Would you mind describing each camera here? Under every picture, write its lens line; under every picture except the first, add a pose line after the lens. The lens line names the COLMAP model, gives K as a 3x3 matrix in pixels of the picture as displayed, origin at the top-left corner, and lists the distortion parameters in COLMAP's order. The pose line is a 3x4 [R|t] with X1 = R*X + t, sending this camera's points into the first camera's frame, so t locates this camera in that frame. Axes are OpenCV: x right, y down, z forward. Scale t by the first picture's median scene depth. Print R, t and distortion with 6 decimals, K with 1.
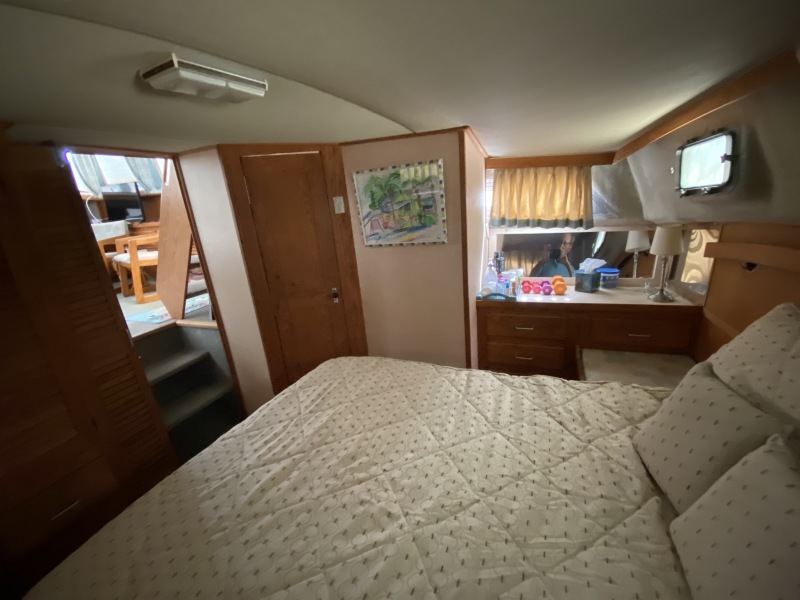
lens RADIAL K [[324.4, 0, 400.0], [0, 324.4, 300.0], [0, 0, 1]] dist [0.012846, -0.020340]
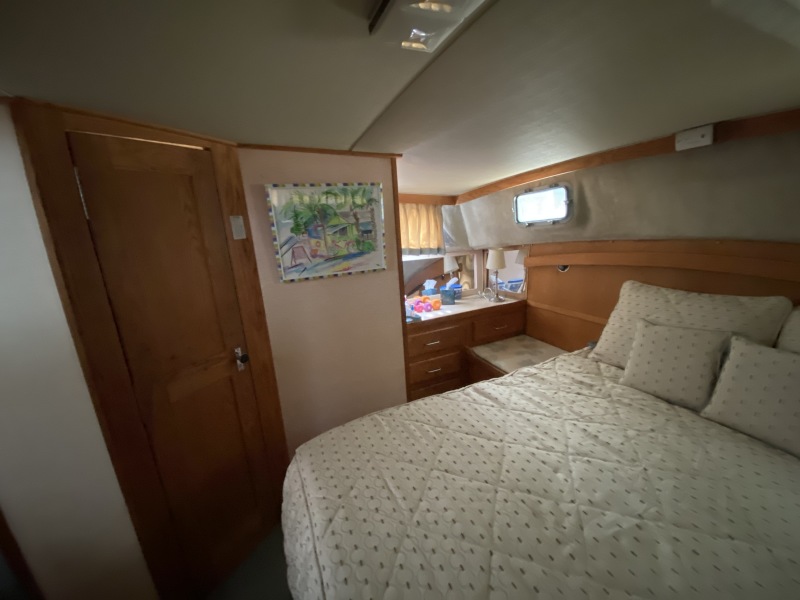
lens RADIAL K [[321.9, 0, 401.7], [0, 321.9, 296.1], [0, 0, 1]] dist [0.014644, -0.018395]
pose [[0.684028, -0.114233, 0.720455, -0.498334], [0.207637, 0.977296, -0.042182, -0.049413], [-0.699280, 0.178446, 0.692217, 0.323025]]
